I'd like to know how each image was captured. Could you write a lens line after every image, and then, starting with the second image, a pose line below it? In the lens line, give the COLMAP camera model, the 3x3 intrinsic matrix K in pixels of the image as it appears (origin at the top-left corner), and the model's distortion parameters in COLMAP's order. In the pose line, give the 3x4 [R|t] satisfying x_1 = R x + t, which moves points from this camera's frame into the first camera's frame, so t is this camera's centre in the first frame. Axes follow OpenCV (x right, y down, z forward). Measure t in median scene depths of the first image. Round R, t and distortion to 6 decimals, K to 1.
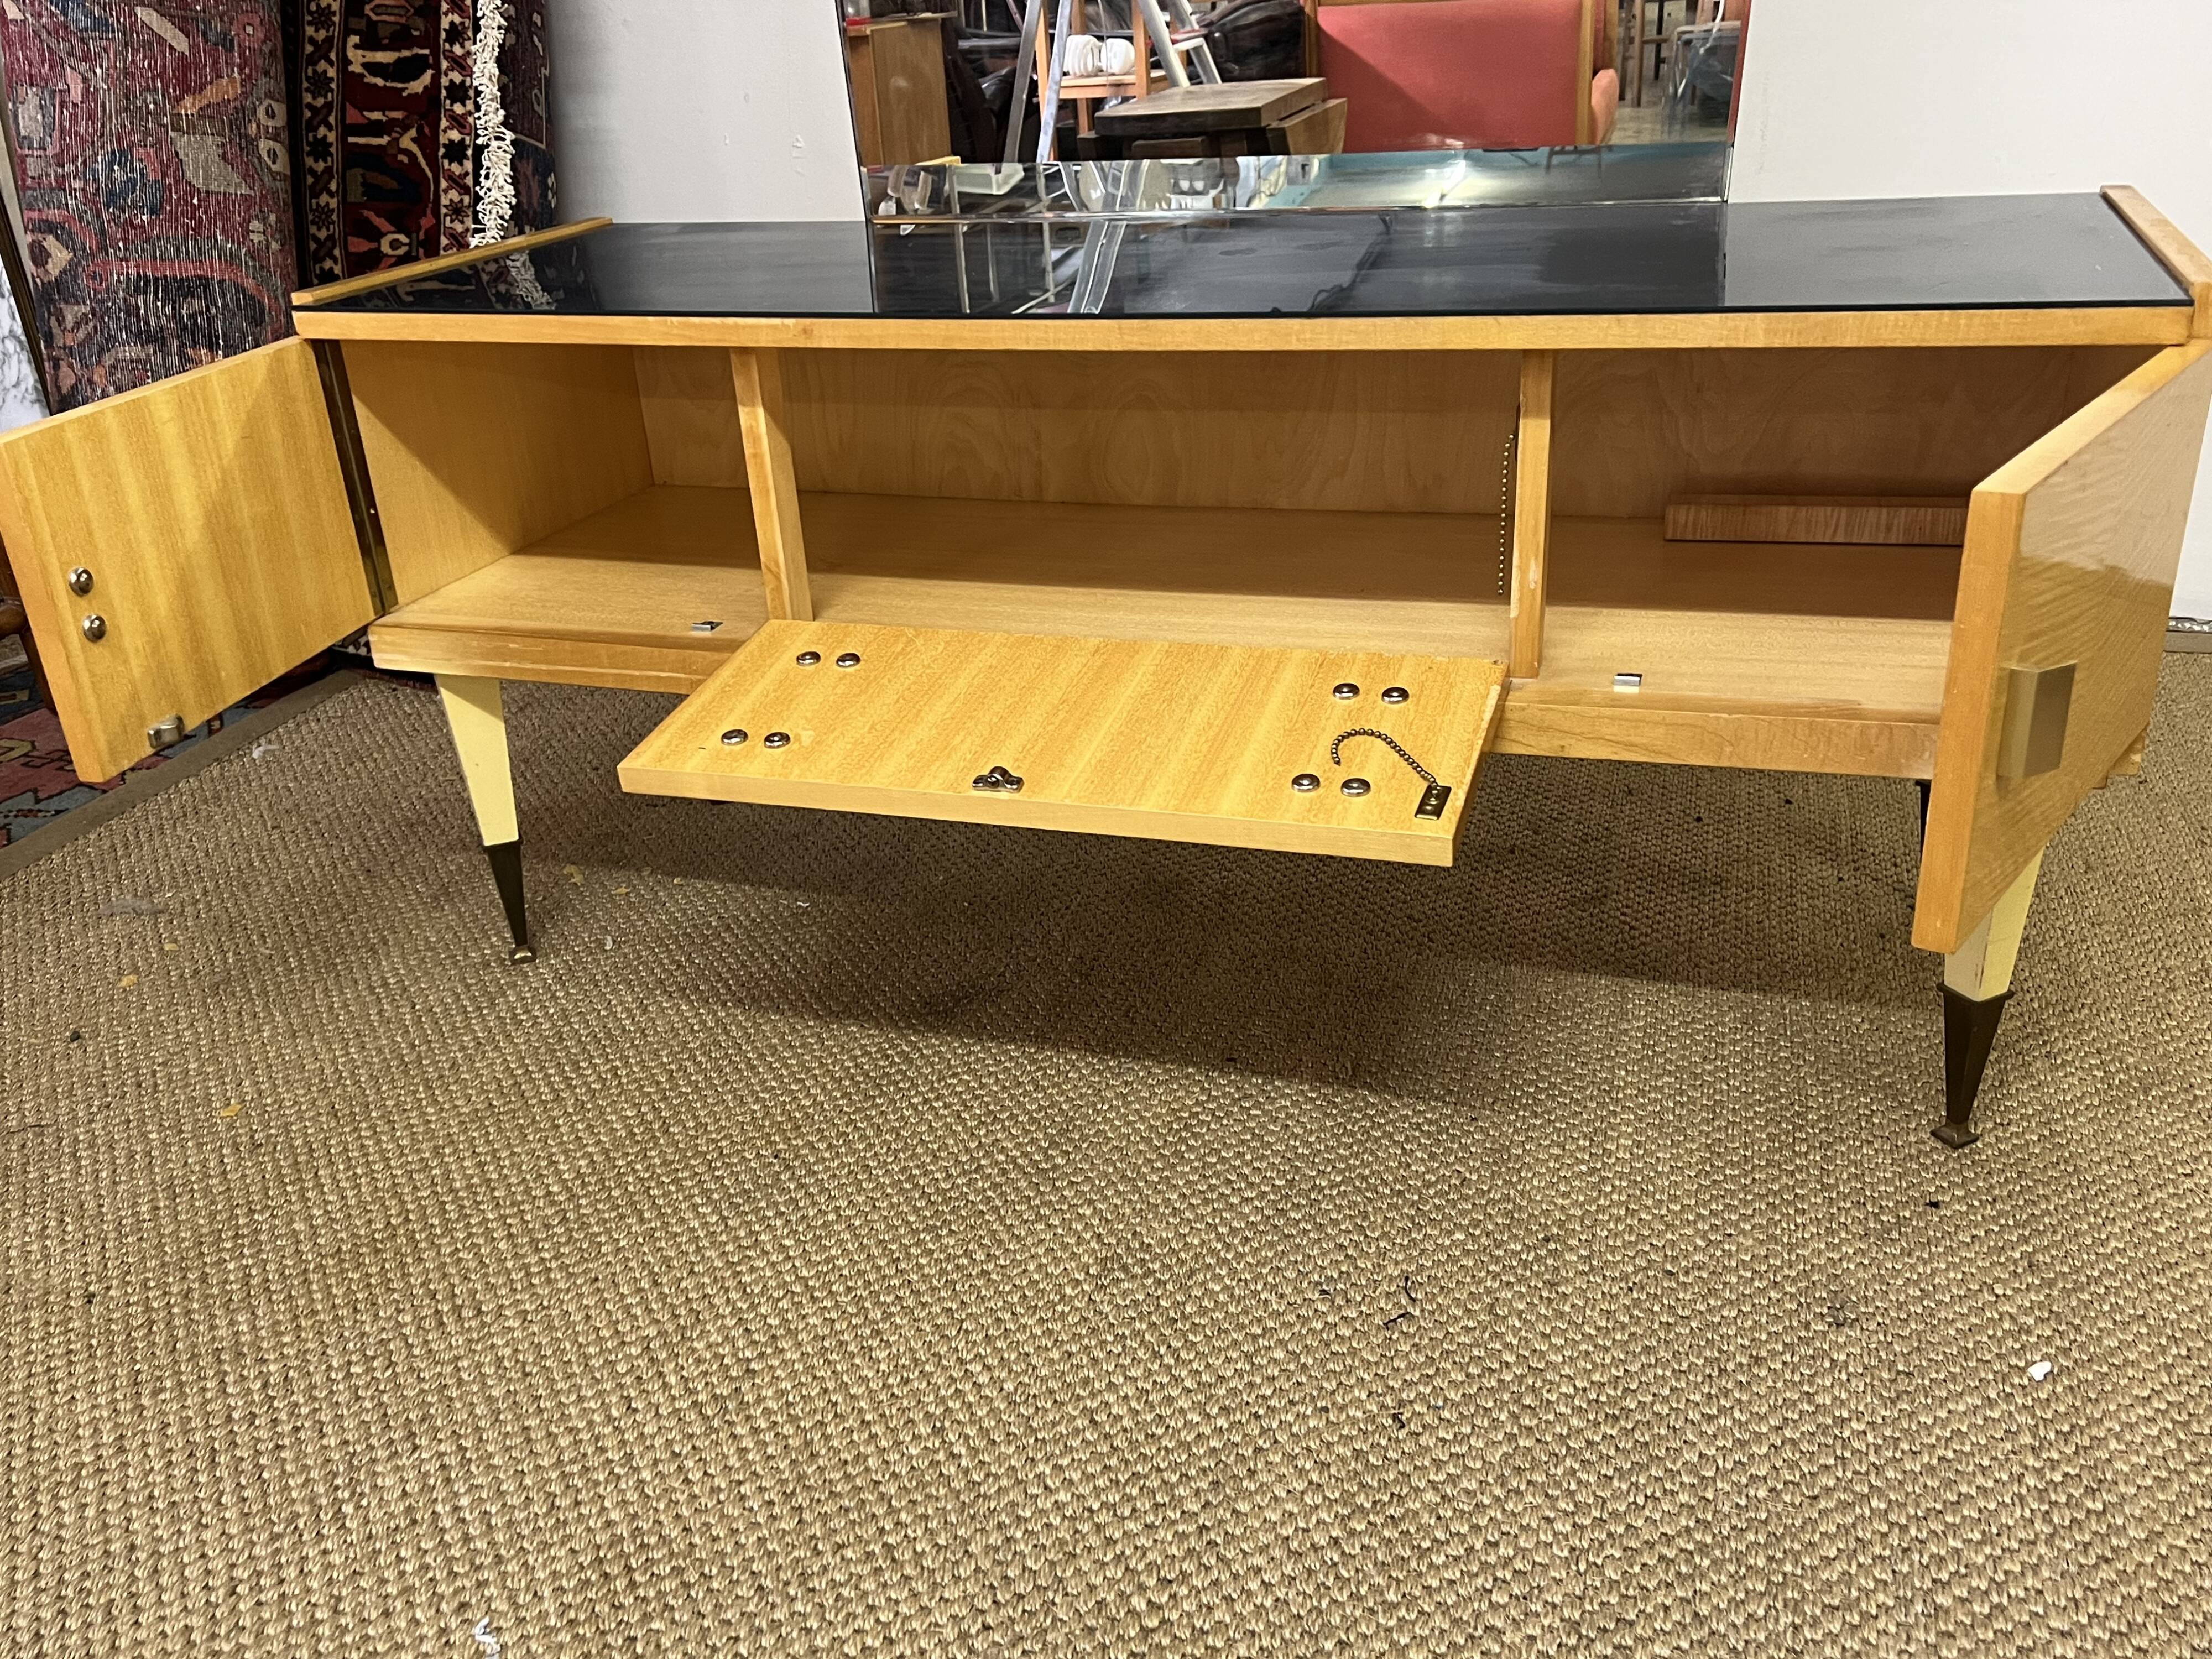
lens RADIAL K [[1892.9, 0, 1112.6], [0, 1892.9, 838.3], [0, 0, 1]] dist [0.048251, -0.056610]
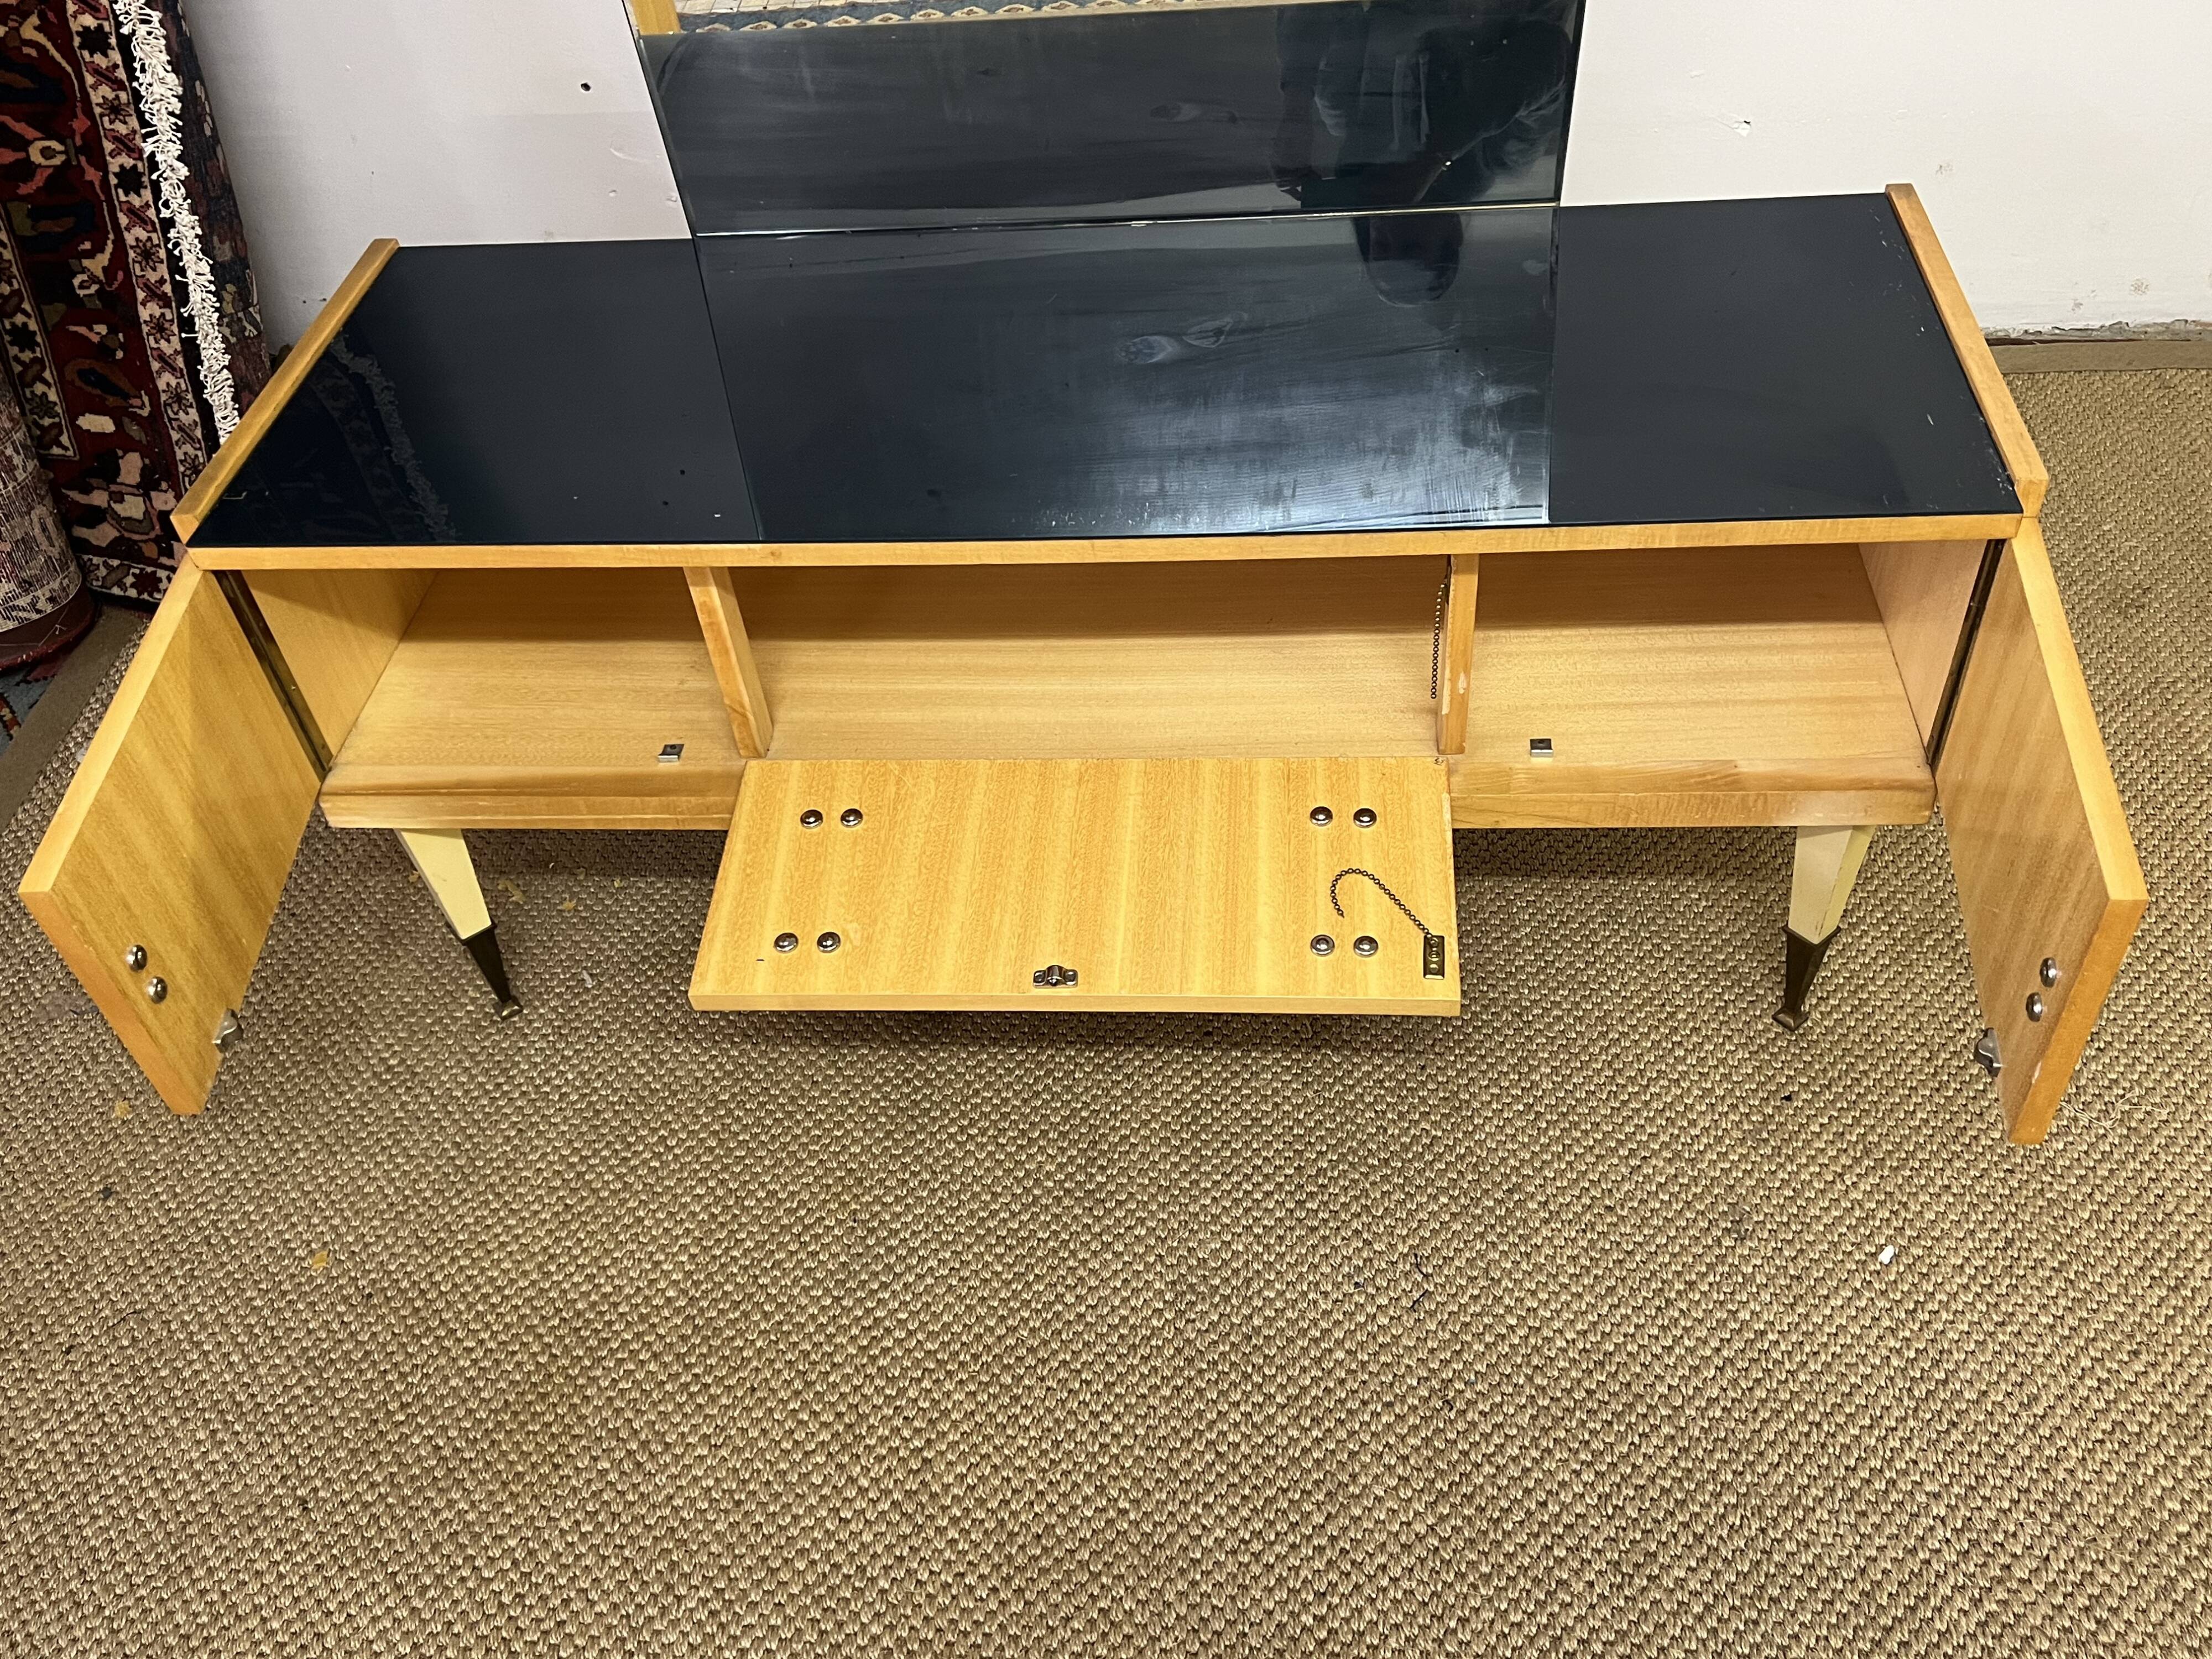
lens RADIAL K [[1892.9, 0, 1144.7], [0, 1892.9, 817.7], [0, 0, 1]] dist [0.048251, -0.056610]
pose [[0.967072, -0.187149, 0.172472, -0.157367], [0.123271, 0.937332, 0.325903, -0.408823], [-0.222656, -0.293911, 0.929538, -0.039638]]
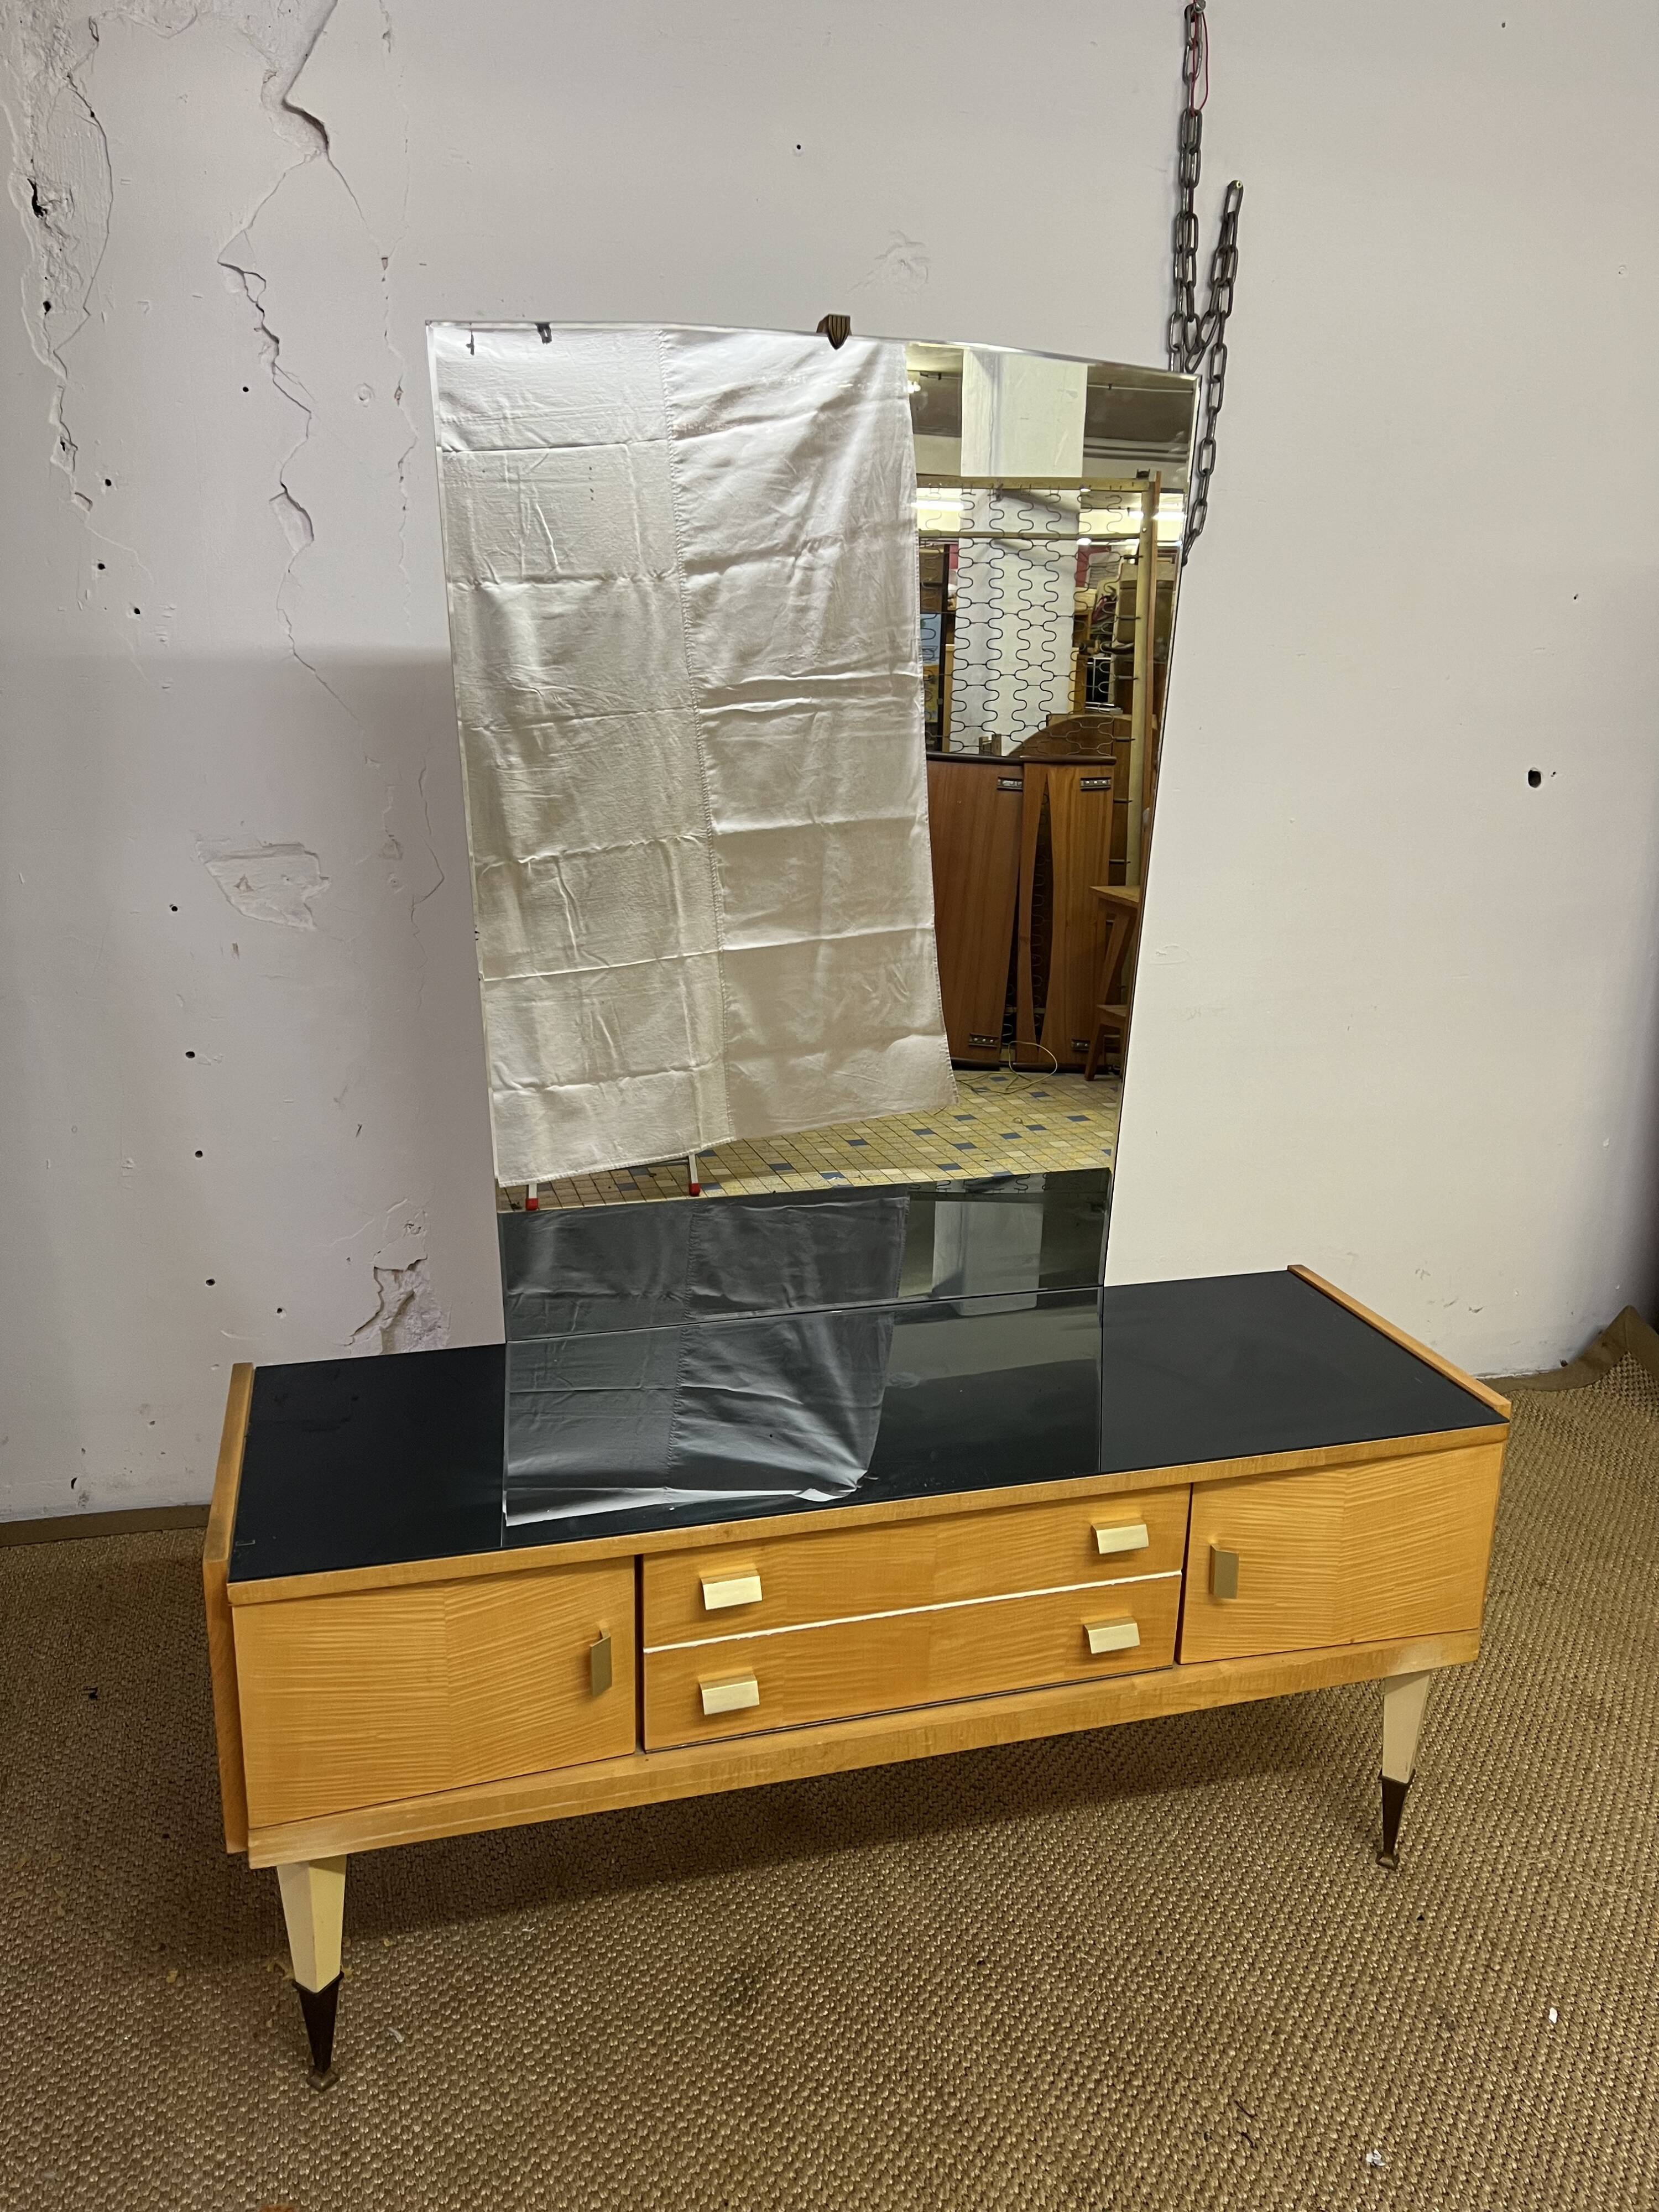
lens RADIAL K [[1662.8, 0, 838.9], [0, 1662.8, 1104.0], [0, 0, 1]] dist [0.050658, -0.058580]
pose [[0.818385, -0.082814, 0.568671, -0.684631], [0.180086, 0.976676, -0.116933, -0.379513], [-0.545724, 0.198106, 0.814211, -0.056495]]
